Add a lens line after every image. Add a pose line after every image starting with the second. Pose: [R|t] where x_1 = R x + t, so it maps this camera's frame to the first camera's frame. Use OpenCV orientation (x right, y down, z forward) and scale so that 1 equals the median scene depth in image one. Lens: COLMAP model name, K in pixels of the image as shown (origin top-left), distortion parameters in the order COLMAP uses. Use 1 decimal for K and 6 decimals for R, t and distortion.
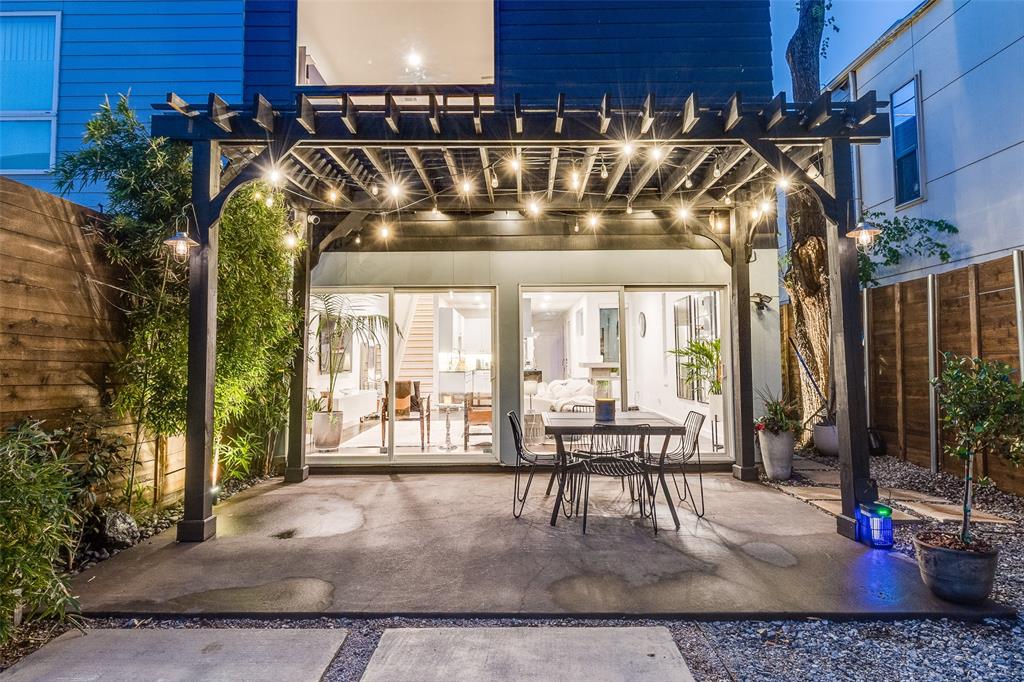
lens RADIAL K [[595.0, 0, 513.7], [0, 595.0, 320.6], [0, 0, 1]] dist [-0.000985, -0.000662]
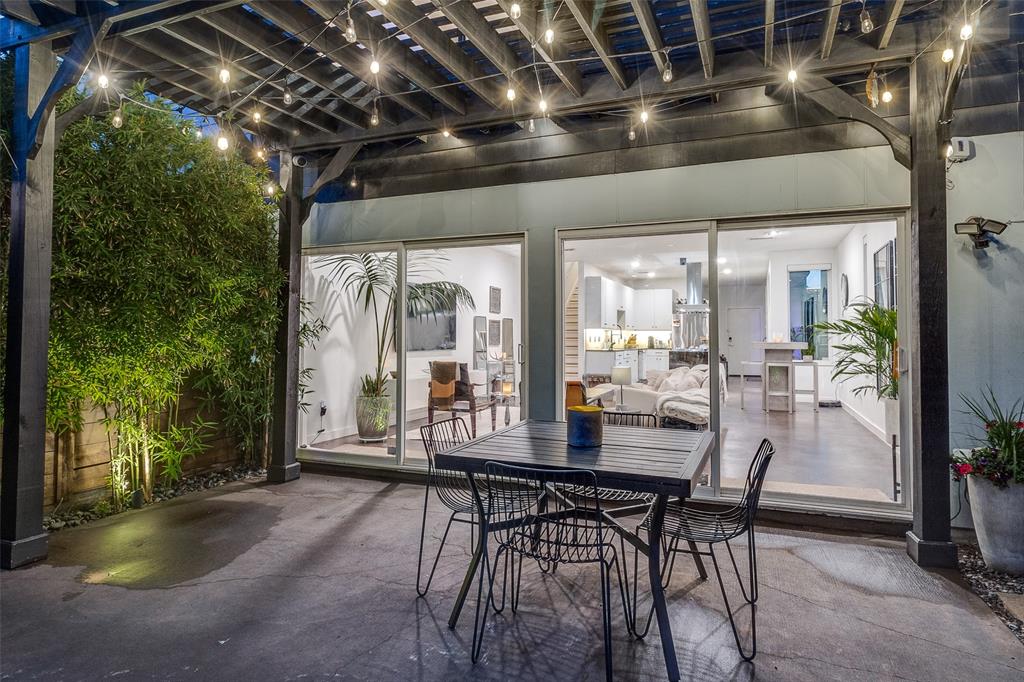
lens RADIAL K [[590.9, 0, 511.7], [0, 590.9, 319.3], [0, 0, 1]] dist [0.000853, 0.000300]
pose [[0.926120, -0.002295, -0.377222, 0.244318], [0.016300, 0.999291, 0.033940, 0.023243], [0.376877, -0.037581, 0.925501, 0.375137]]
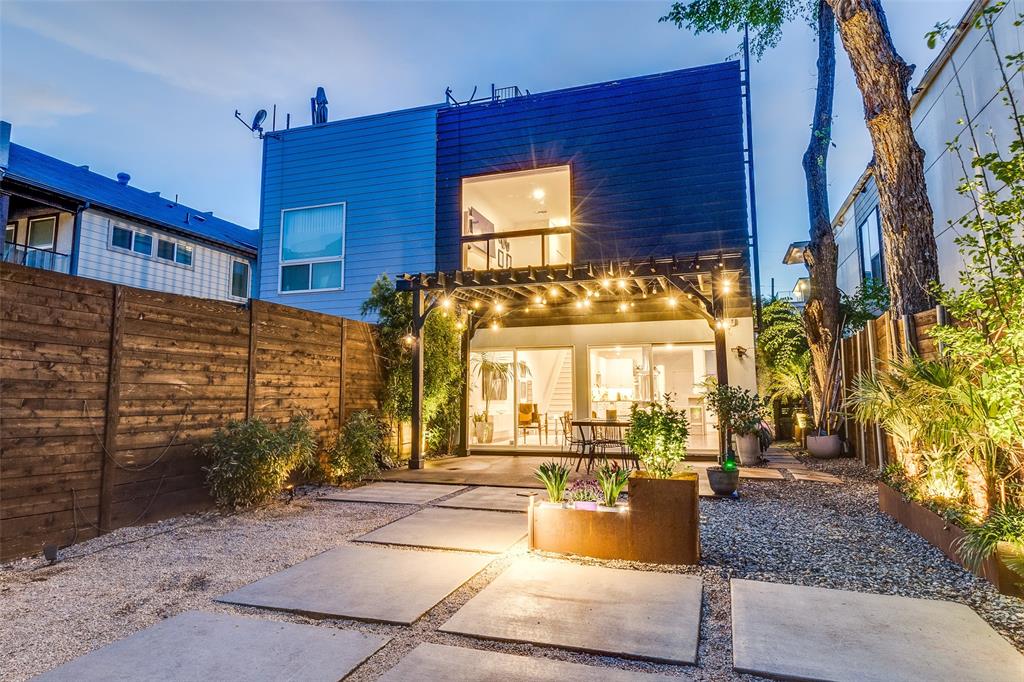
lens RADIAL K [[595.0, 0, 513.7], [0, 595.0, 320.6], [0, 0, 1]] dist [-0.000985, -0.000662]
pose [[0.950703, -0.038108, -0.307752, 0.364519], [0.019723, 0.997842, -0.062633, -0.029745], [0.309474, 0.053475, 0.949403, -0.721398]]
